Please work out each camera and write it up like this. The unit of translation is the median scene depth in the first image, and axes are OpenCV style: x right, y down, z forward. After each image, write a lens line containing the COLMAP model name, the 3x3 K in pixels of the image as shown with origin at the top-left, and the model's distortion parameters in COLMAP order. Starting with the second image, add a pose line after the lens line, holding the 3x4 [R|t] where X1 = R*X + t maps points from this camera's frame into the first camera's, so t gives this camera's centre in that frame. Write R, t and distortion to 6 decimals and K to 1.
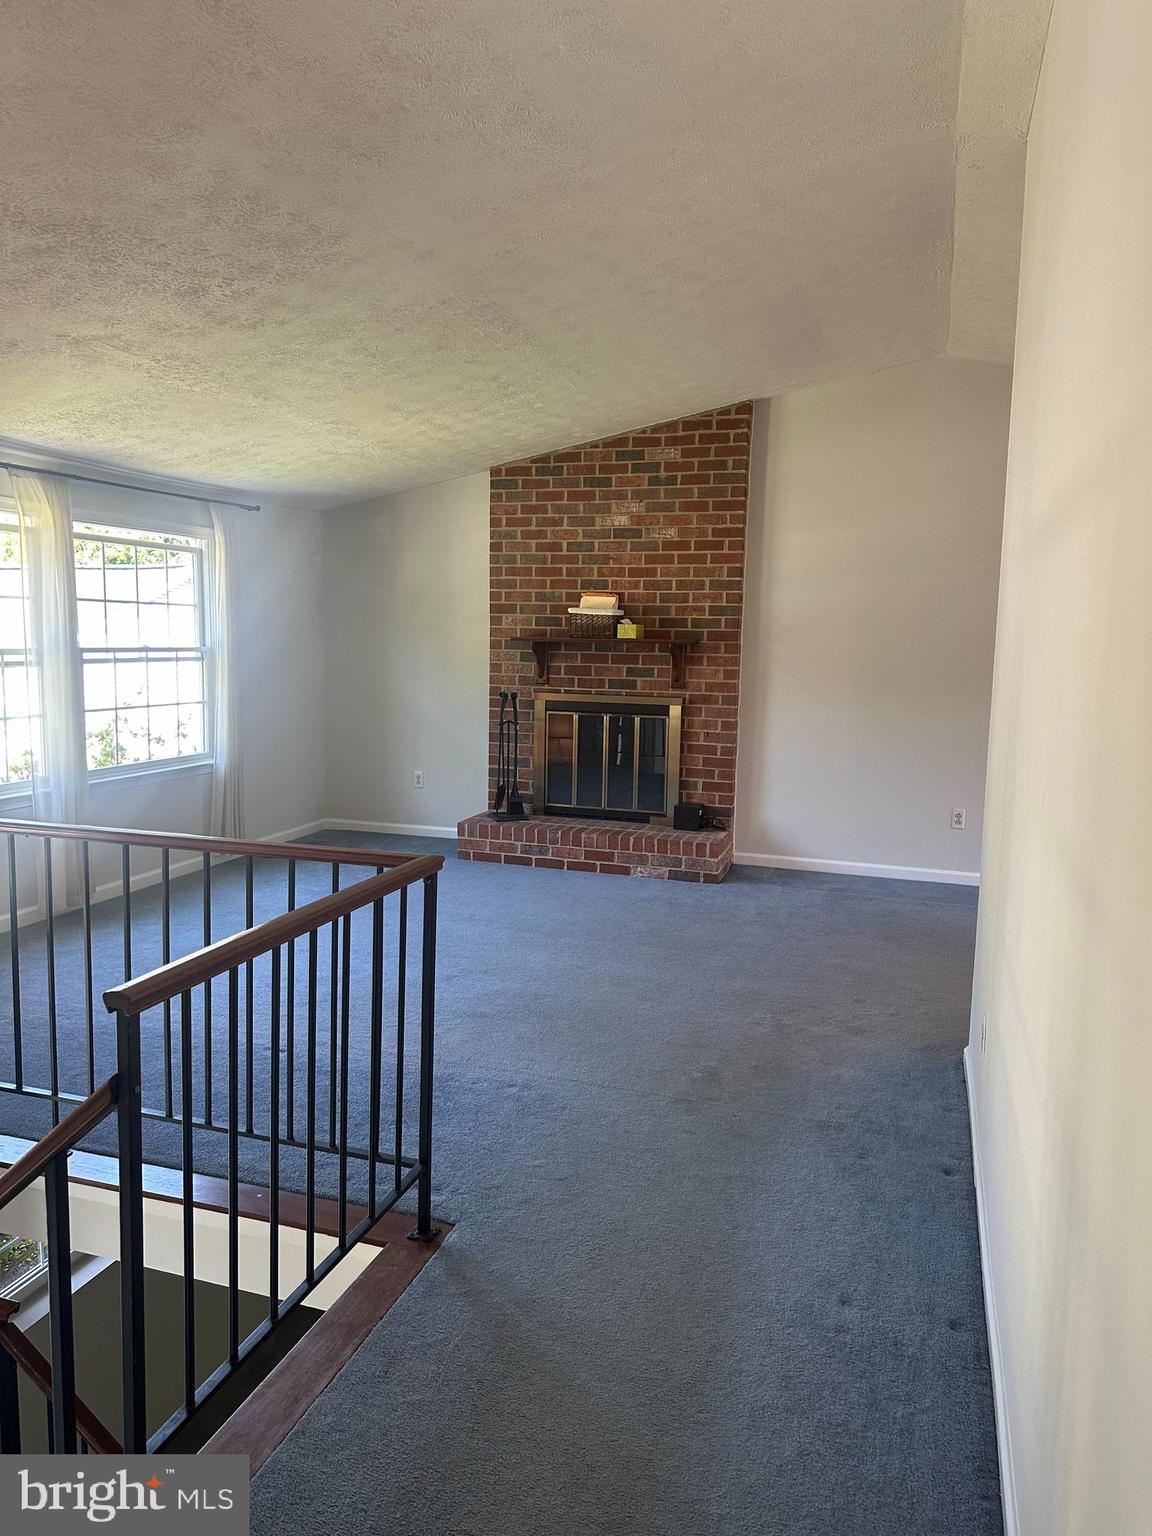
lens RADIAL K [[1088.3, 0, 574.7], [0, 1088.3, 764.8], [0, 0, 1]] dist [0.124415, -0.100161]
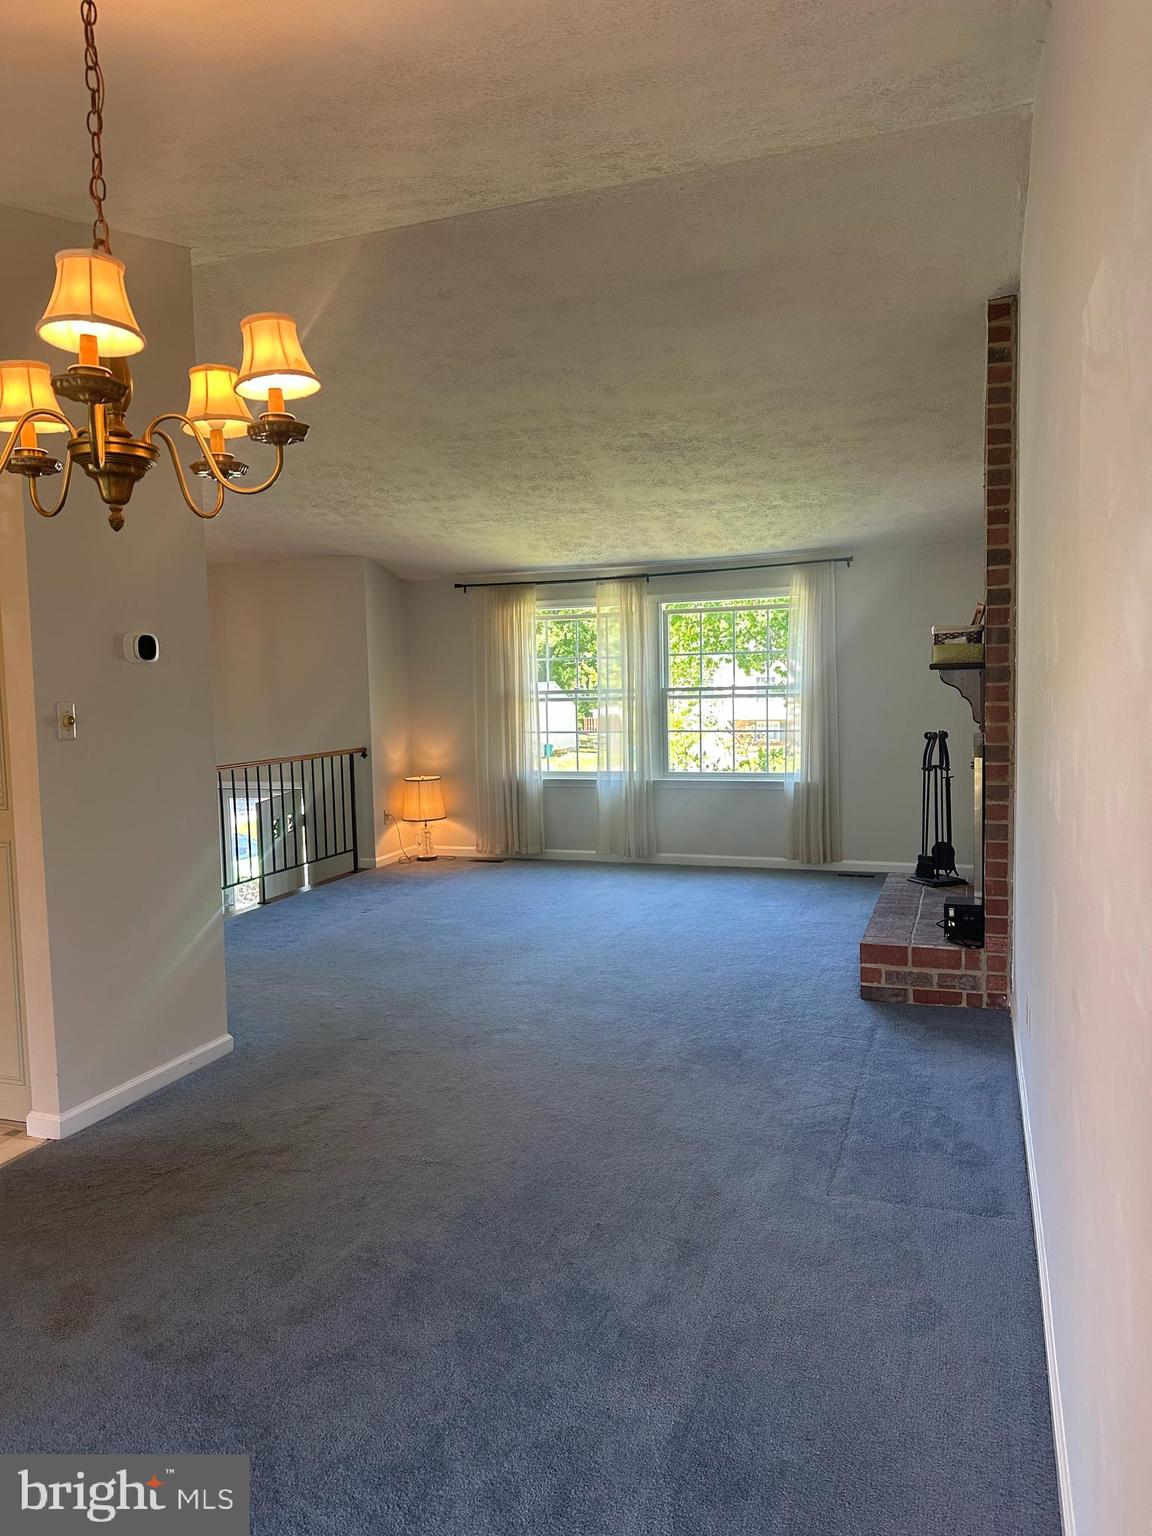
lens RADIAL K [[1088.3, 0, 574.7], [0, 1088.3, 764.8], [0, 0, 1]] dist [0.124415, -0.100161]
pose [[-0.041465, 0.072082, -0.996536, 0.965268], [-0.091431, 0.992936, 0.075626, -0.098451], [0.994948, 0.094250, -0.034582, 0.902634]]
